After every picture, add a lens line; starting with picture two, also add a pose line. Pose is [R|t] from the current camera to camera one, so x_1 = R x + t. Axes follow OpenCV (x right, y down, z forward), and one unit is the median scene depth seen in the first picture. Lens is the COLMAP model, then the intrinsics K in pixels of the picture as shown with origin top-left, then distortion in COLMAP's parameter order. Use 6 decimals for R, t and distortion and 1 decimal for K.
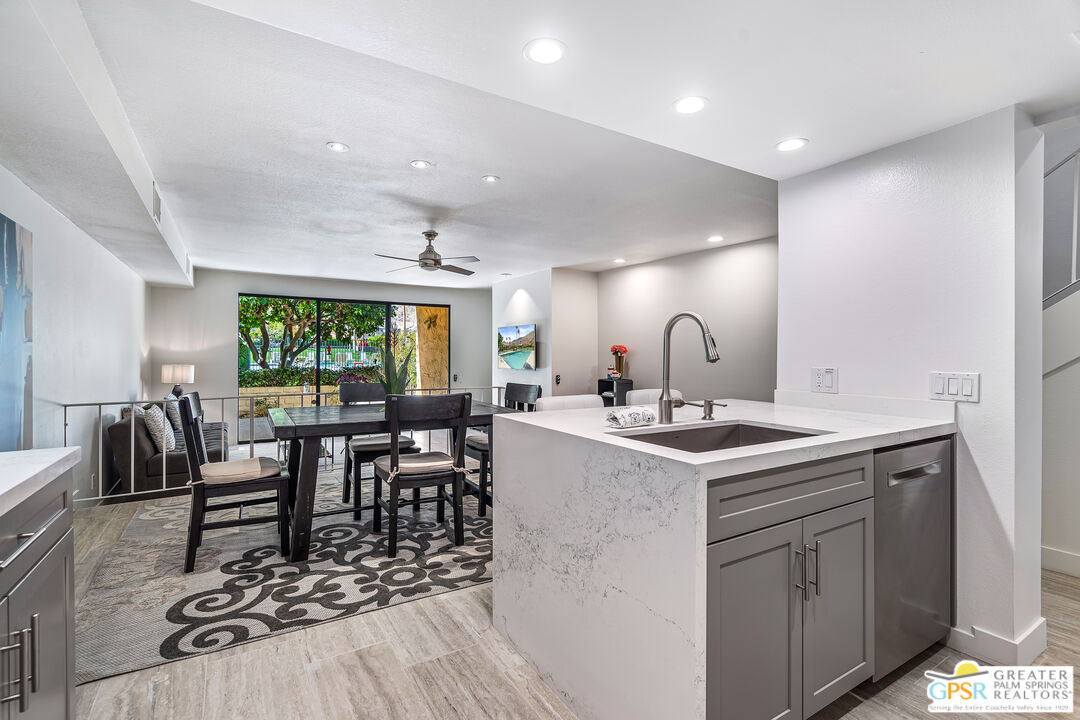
lens RADIAL K [[497.6, 0, 538.6], [0, 497.6, 356.2], [0, 0, 1]] dist [0.000675, 0.000194]
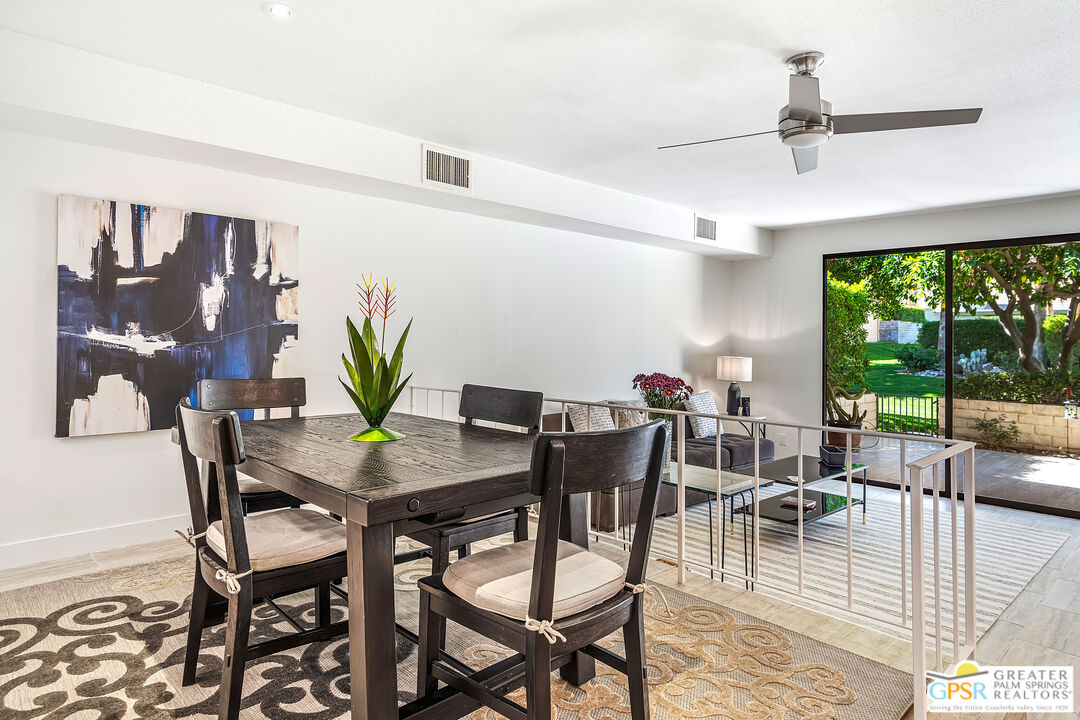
lens RADIAL K [[651.0, 0, 540.2], [0, 651.0, 342.1], [0, 0, 1]] dist [0.003304, 0.000608]
pose [[0.211091, 0.000685, -0.977466, 0.554008], [-0.020454, 0.999784, -0.003717, 0.011320], [0.977252, 0.020778, 0.211059, 1.340795]]
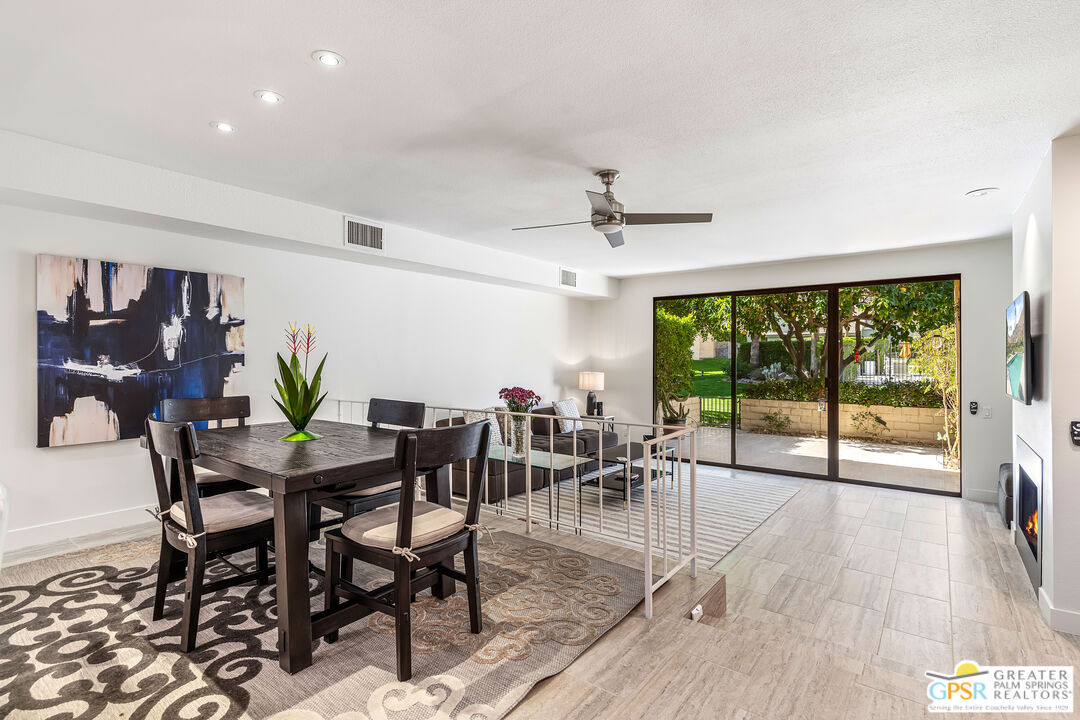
lens RADIAL K [[520.7, 0, 539.2], [0, 520.7, 359.4], [0, 0, 1]] dist [-0.000067, 0.000236]
pose [[0.354612, -0.003950, -0.935005, 0.746531], [-0.007875, 0.999943, -0.007211, -0.005642], [0.934980, 0.009920, 0.354560, 1.386588]]
